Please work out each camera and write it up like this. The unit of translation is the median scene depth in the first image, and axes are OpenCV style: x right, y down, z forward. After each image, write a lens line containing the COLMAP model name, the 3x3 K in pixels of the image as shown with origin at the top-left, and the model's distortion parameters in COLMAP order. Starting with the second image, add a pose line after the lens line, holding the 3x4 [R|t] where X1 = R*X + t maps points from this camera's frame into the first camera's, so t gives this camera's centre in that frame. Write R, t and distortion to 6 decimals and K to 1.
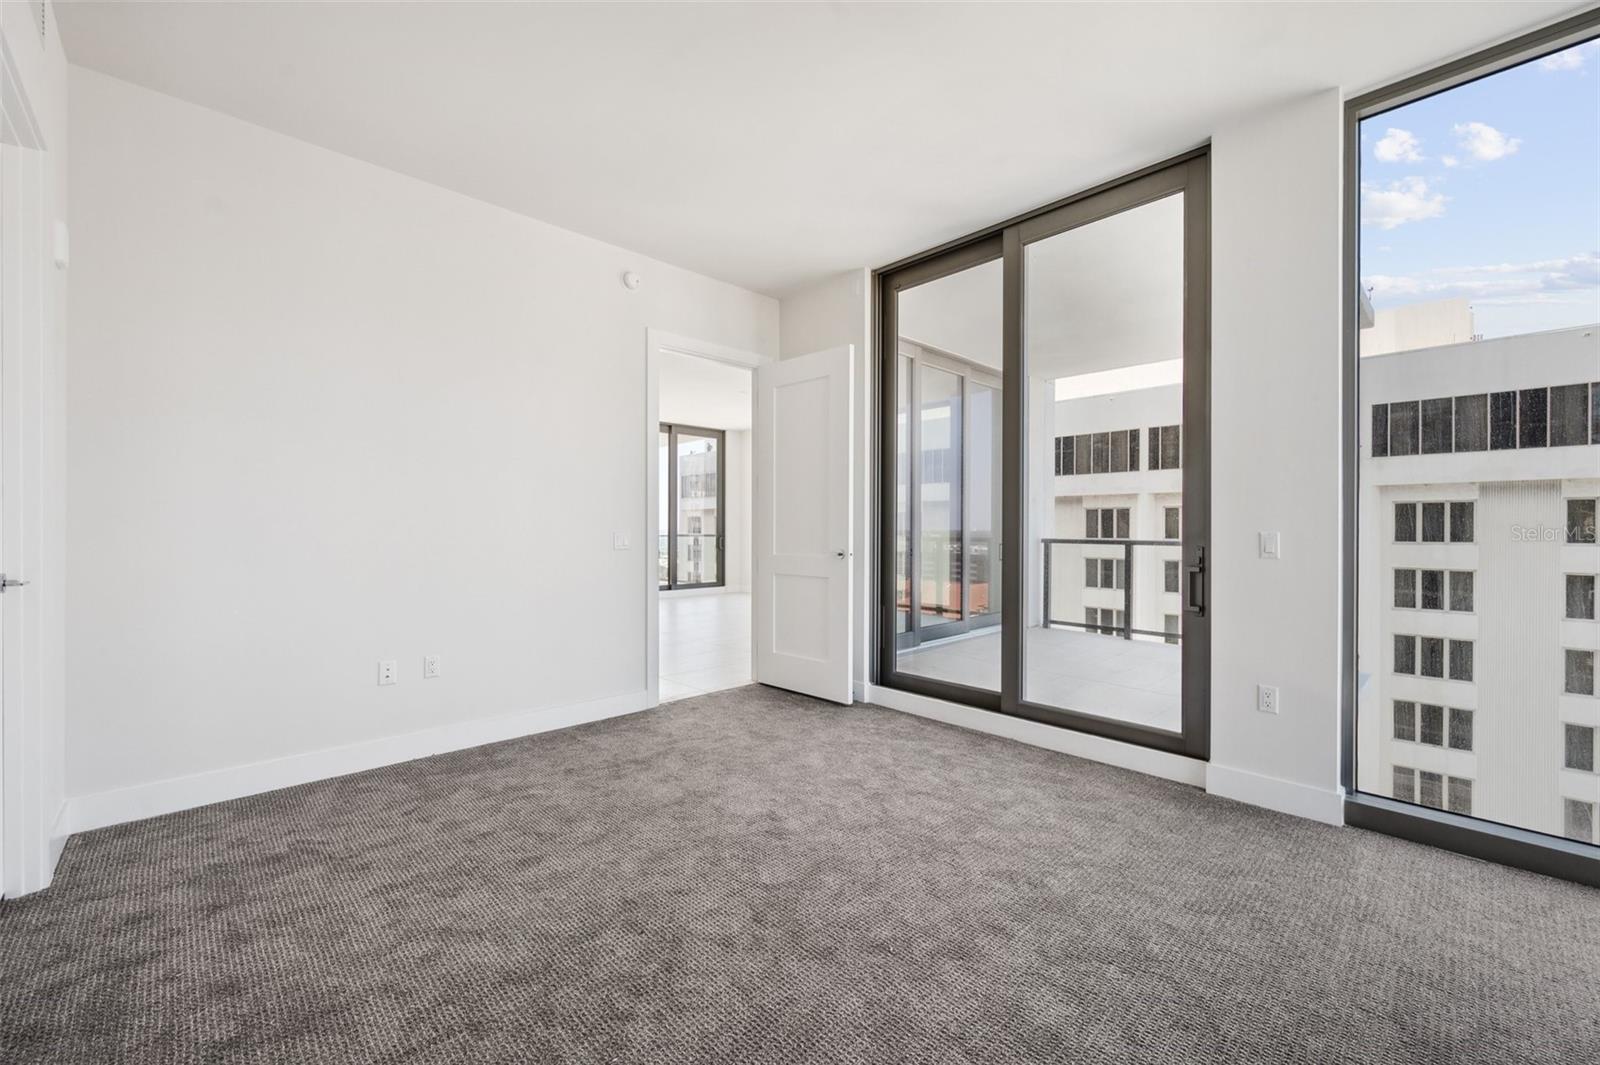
lens RADIAL K [[651.9, 0, 807.1], [0, 651.9, 528.0], [0, 0, 1]] dist [0.010279, -0.000364]
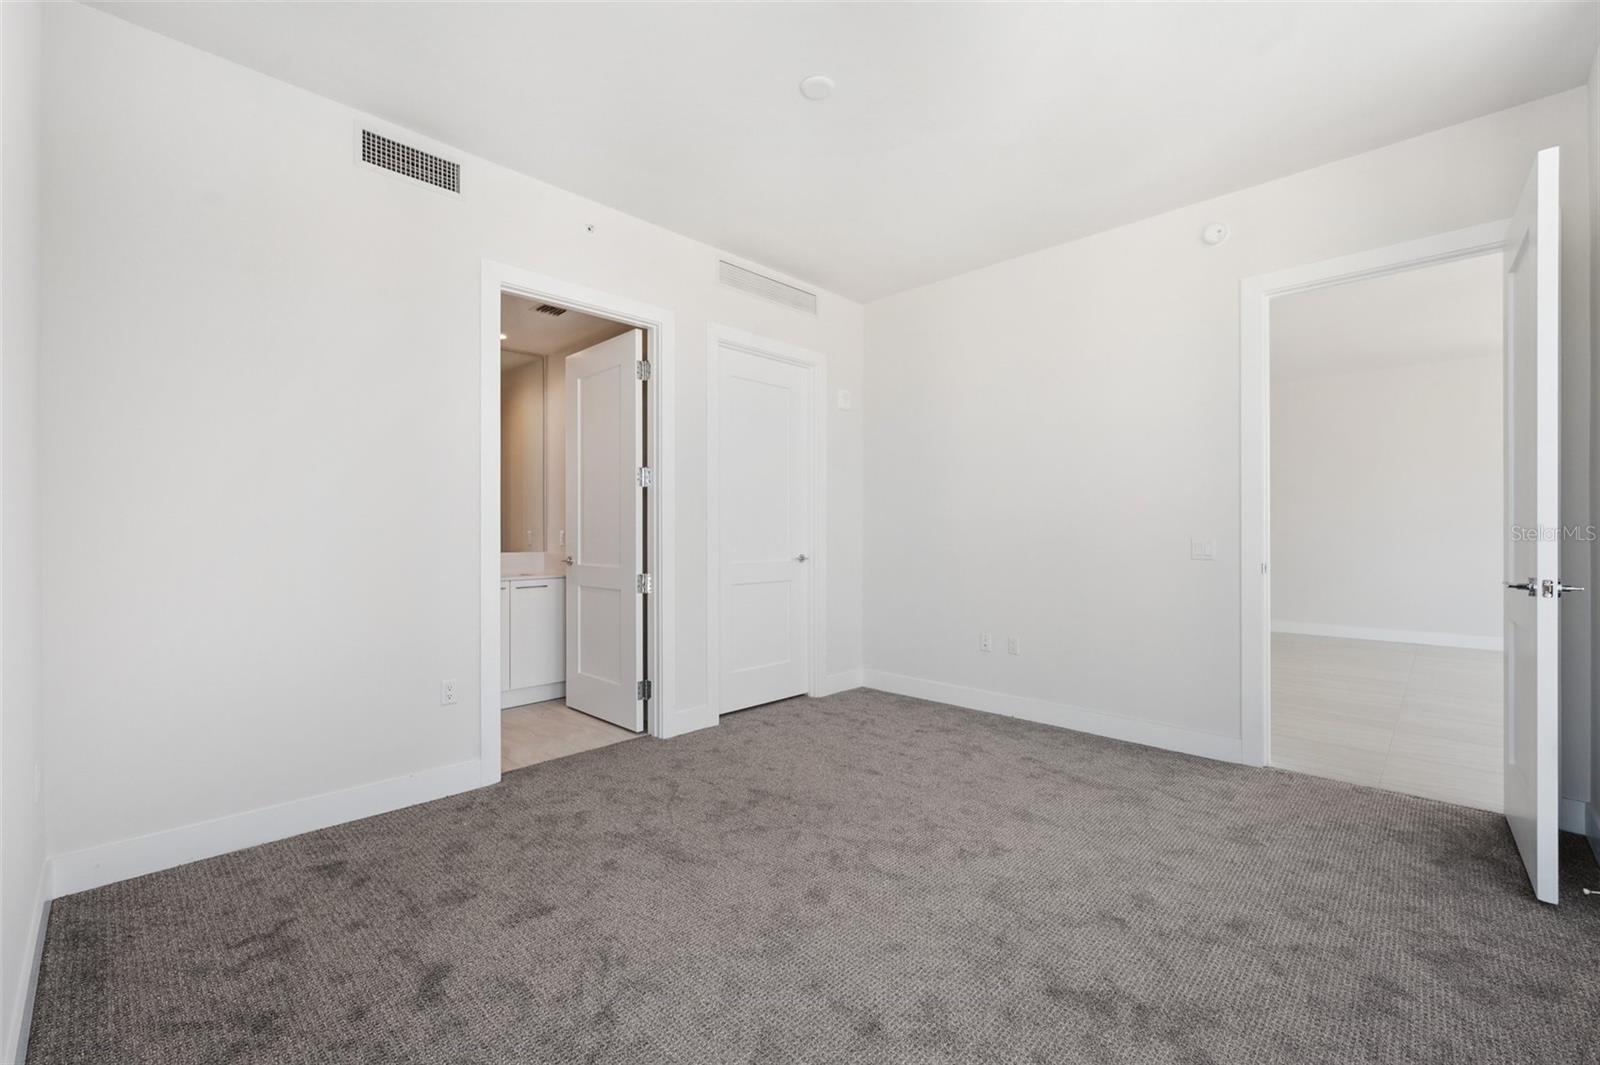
lens RADIAL K [[651.9, 0, 787.1], [0, 651.9, 538.6], [0, 0, 1]] dist [0.010279, -0.000364]
pose [[0.028416, 0.001349, -0.999595, 0.708954], [-0.000987, 0.999999, 0.001321, 0.006193], [0.999596, 0.000949, 0.028417, 0.571814]]
